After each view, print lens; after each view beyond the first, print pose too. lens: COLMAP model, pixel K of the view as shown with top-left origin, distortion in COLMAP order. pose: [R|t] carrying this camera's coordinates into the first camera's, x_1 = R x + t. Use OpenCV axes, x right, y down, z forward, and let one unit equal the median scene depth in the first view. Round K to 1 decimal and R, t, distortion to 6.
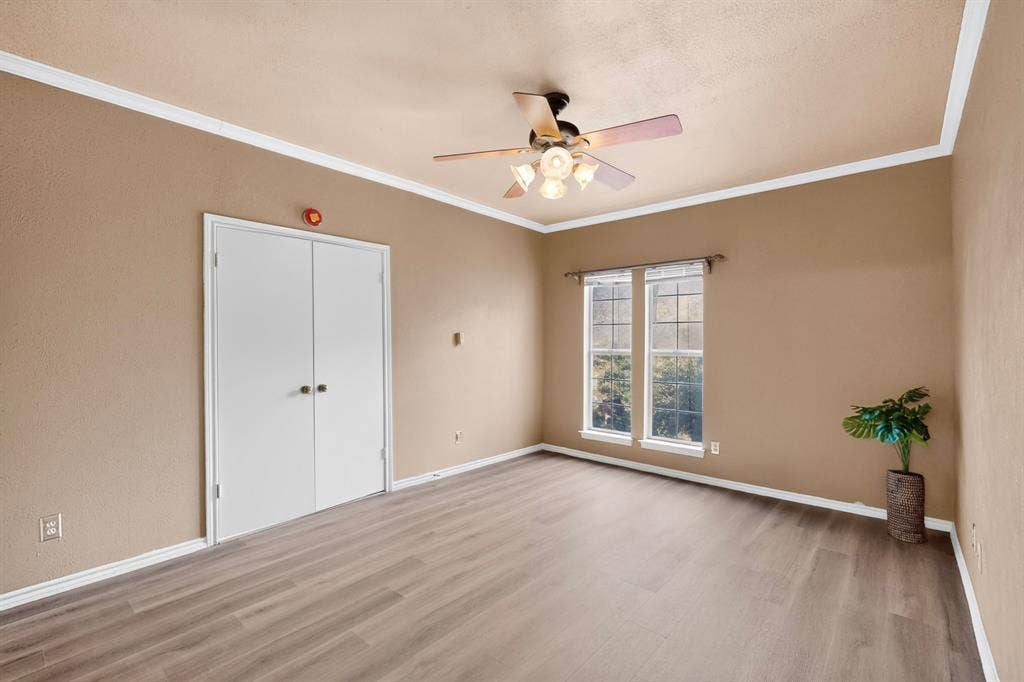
lens RADIAL K [[455.2, 0, 515.4], [0, 455.2, 339.5], [0, 0, 1]] dist [0.021135, -0.001330]
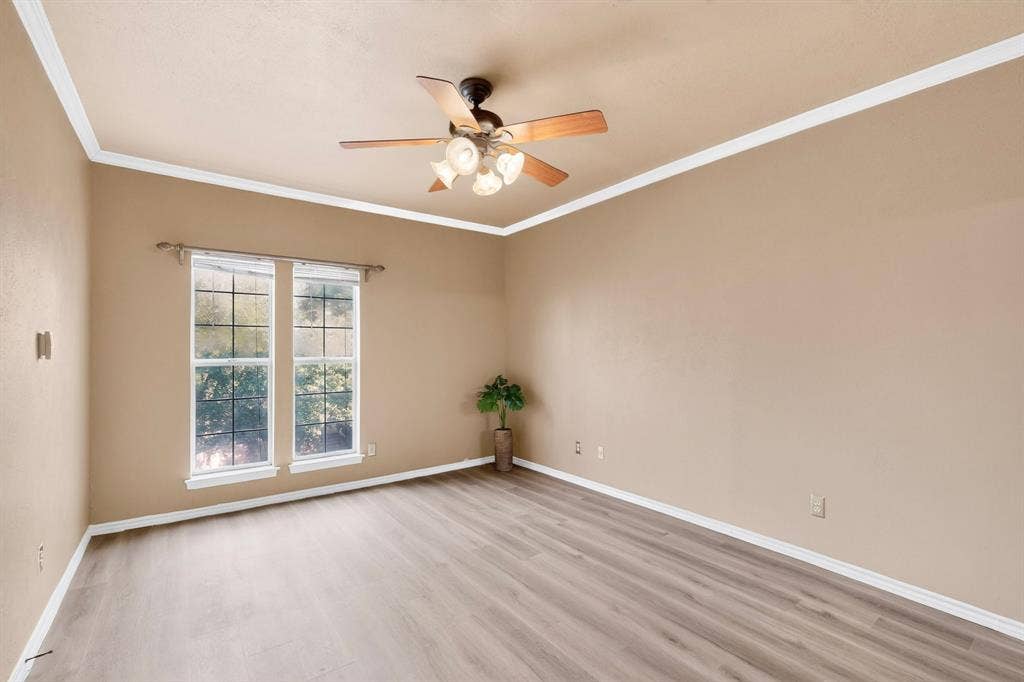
lens RADIAL K [[455.2, 0, 514.8], [0, 455.2, 341.2], [0, 0, 1]] dist [0.021135, -0.001330]
pose [[0.225643, 0.006329, 0.974190, -0.630619], [-0.000681, 0.999980, -0.006339, -0.003707], [-0.974210, 0.000767, 0.225643, 0.559356]]
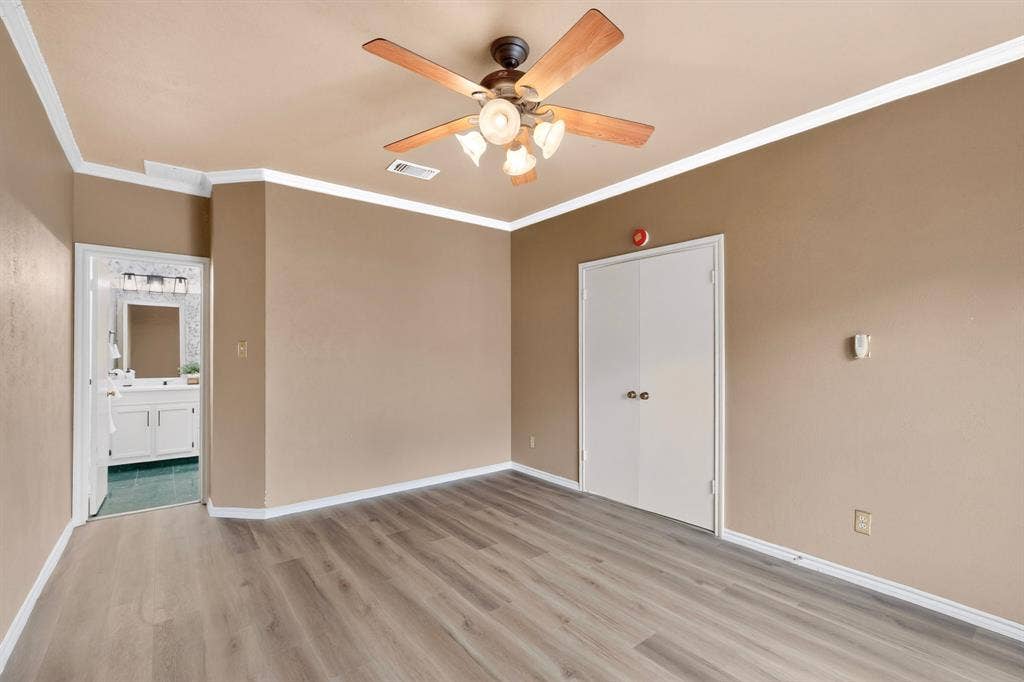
lens RADIAL K [[455.2, 0, 511.1], [0, 455.2, 351.3], [0, 0, 1]] dist [0.021135, -0.001330]
pose [[-0.199974, 0.002669, -0.979798, 0.678860], [0.007541, 0.999971, 0.001185, -0.000179], [0.979772, -0.007152, -0.199988, 0.911258]]
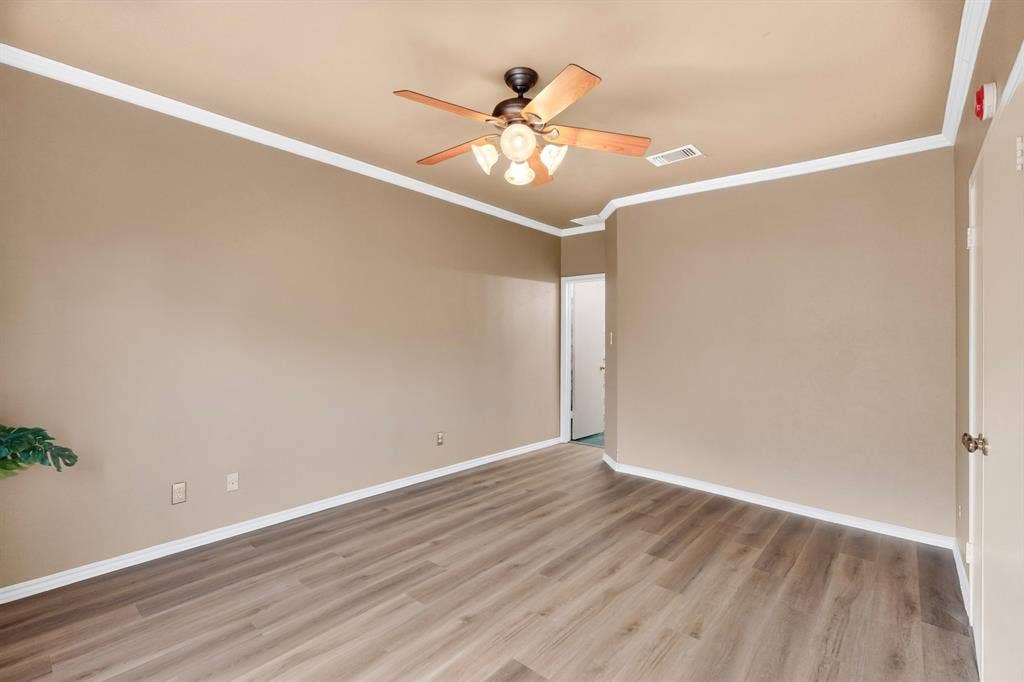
lens RADIAL K [[455.2, 0, 512.2], [0, 455.2, 338.8], [0, 0, 1]] dist [0.021135, -0.001330]
pose [[-0.999733, -0.022518, 0.005216, 0.075088], [-0.022573, 0.999689, -0.010569, 0.008979], [-0.004976, -0.010684, -0.999931, 1.496642]]
